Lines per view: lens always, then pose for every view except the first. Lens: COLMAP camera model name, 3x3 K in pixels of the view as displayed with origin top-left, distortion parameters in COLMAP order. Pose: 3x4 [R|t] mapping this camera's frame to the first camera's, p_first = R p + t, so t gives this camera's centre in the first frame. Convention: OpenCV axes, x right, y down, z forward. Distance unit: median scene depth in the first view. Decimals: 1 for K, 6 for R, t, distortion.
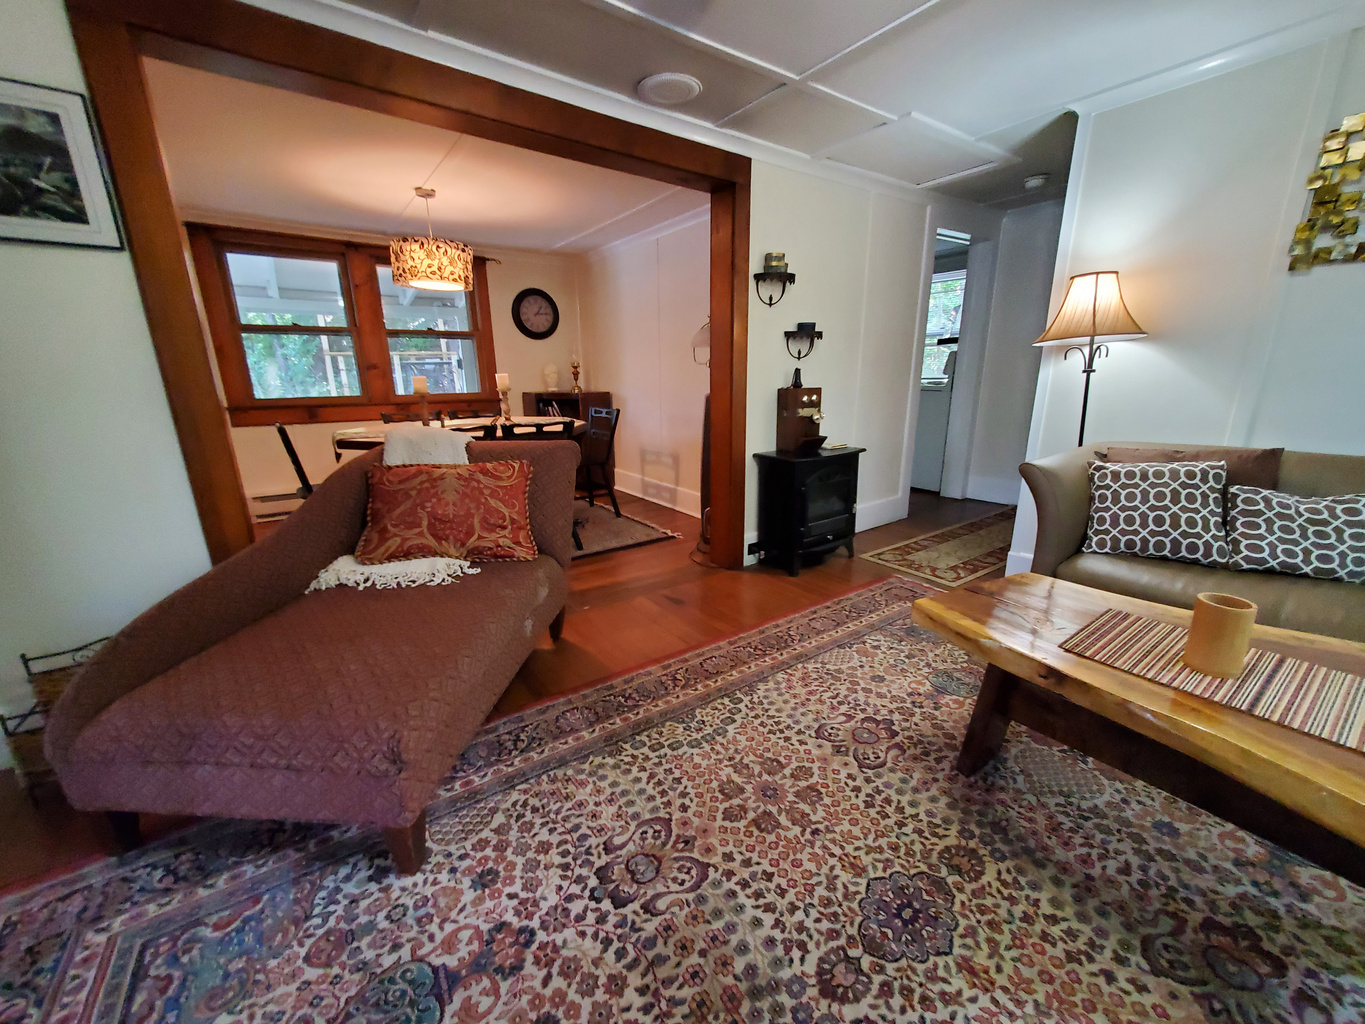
lens RADIAL K [[539.2, 0, 681.2], [0, 539.2, 515.8], [0, 0, 1]] dist [0.009346, -0.003436]
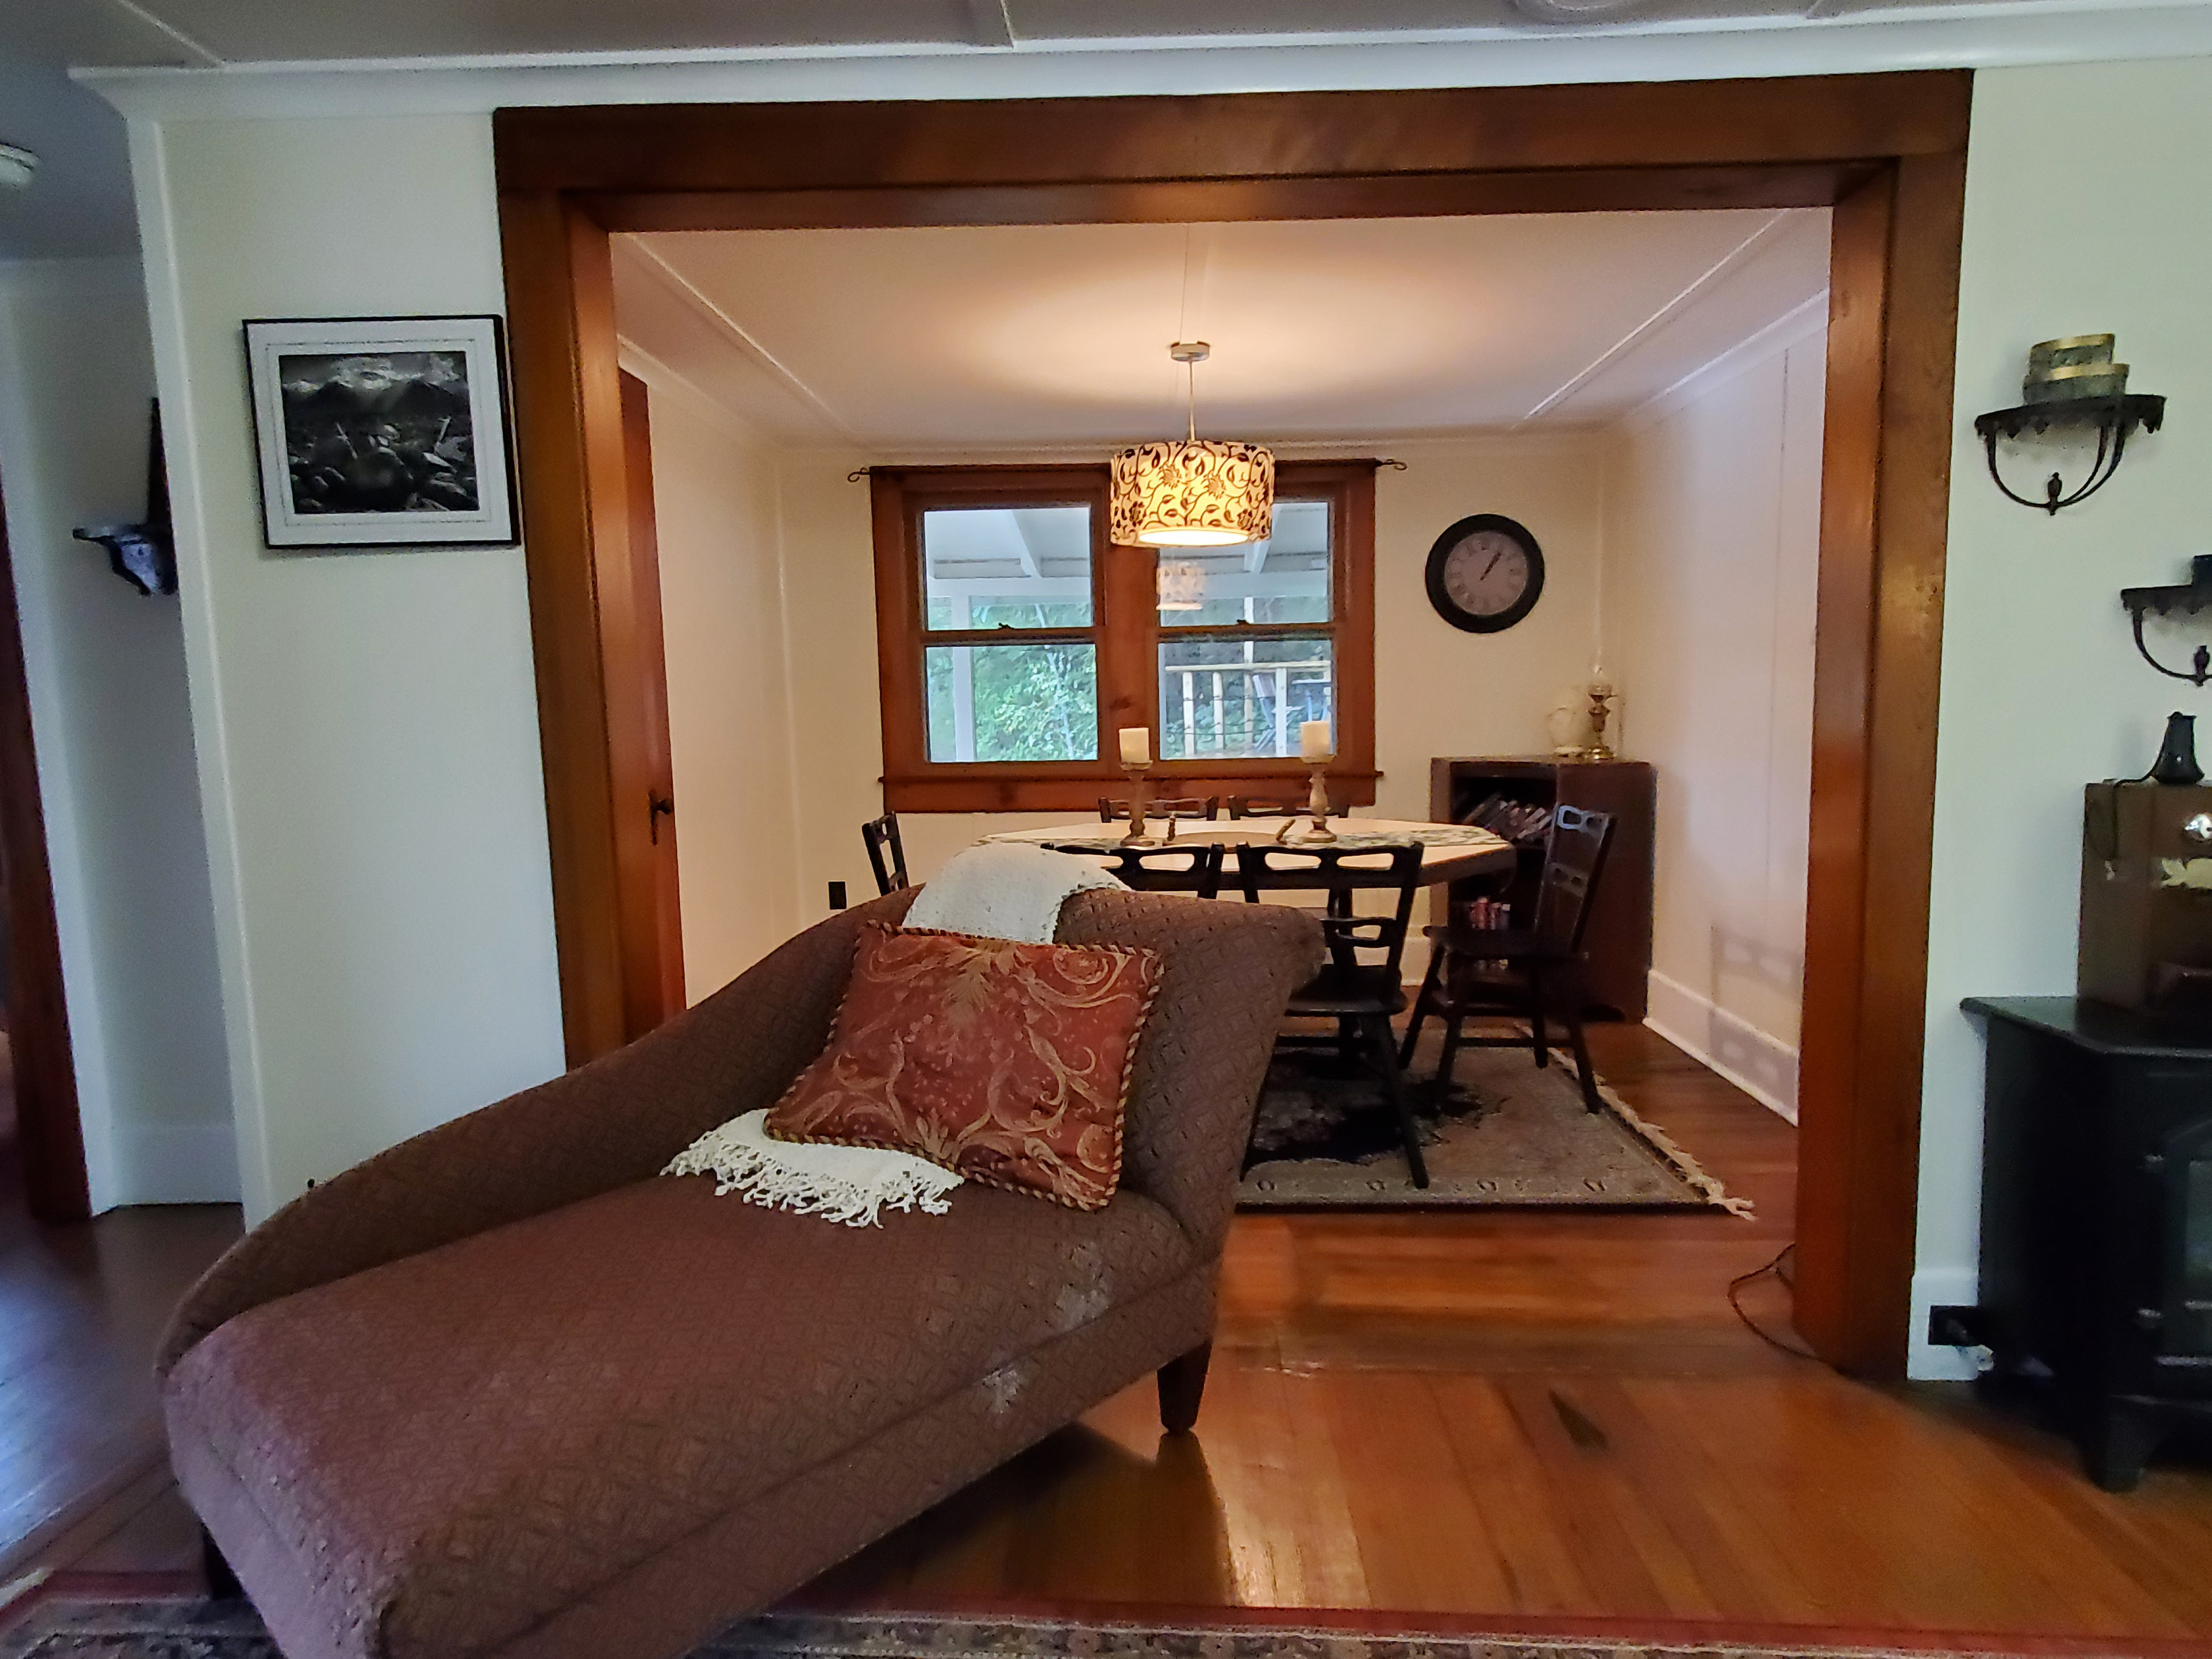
lens RADIAL K [[1269.1, 0, 1099.4], [0, 1269.1, 839.7], [0, 0, 1]] dist [0.007488, 0.002093]
pose [[0.786196, 0.062293, -0.614829, 0.288274], [-0.151443, 0.983990, -0.093959, -0.099788], [0.599133, 0.166982, 0.783043, 0.254889]]
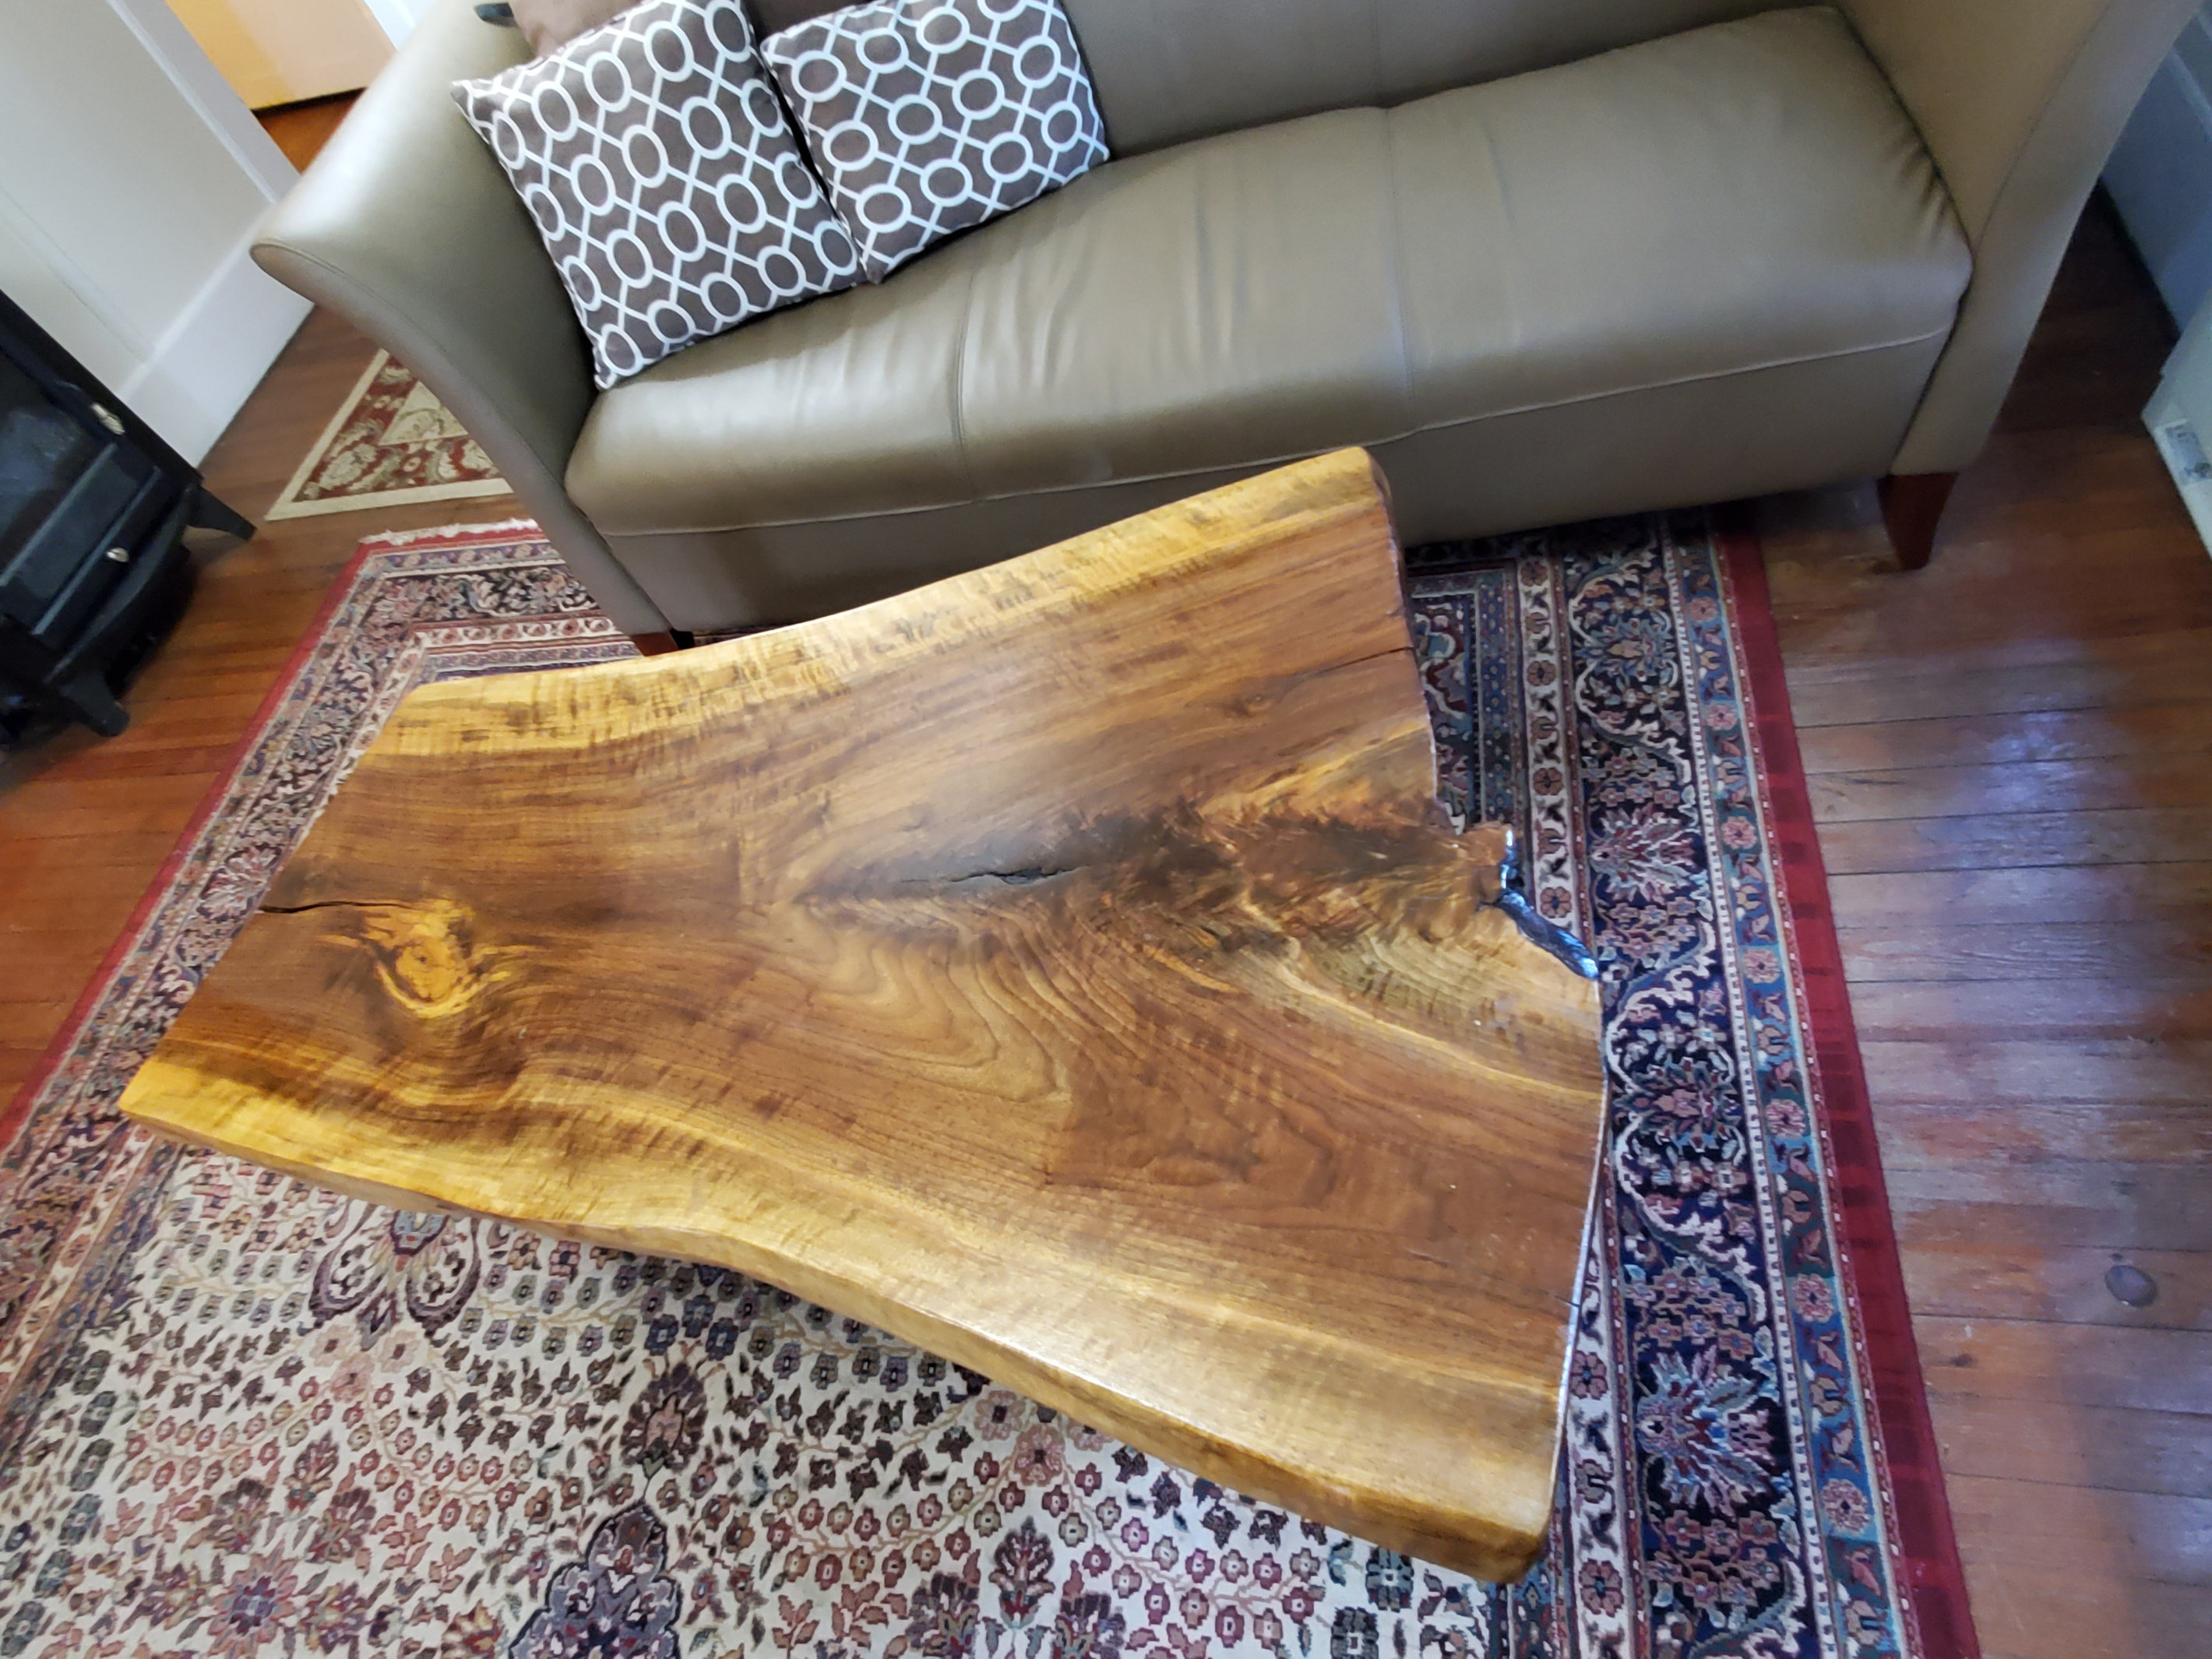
lens RADIAL K [[1269.1, 0, 1099.4], [0, 1269.1, 839.7], [0, 0, 1]] dist [0.007488, 0.002093]
pose [[0.660923, -0.689351, 0.296607, 0.498132], [0.407293, 0.661459, 0.629749, -0.131736], [-0.630312, -0.295410, 0.717941, 0.095931]]
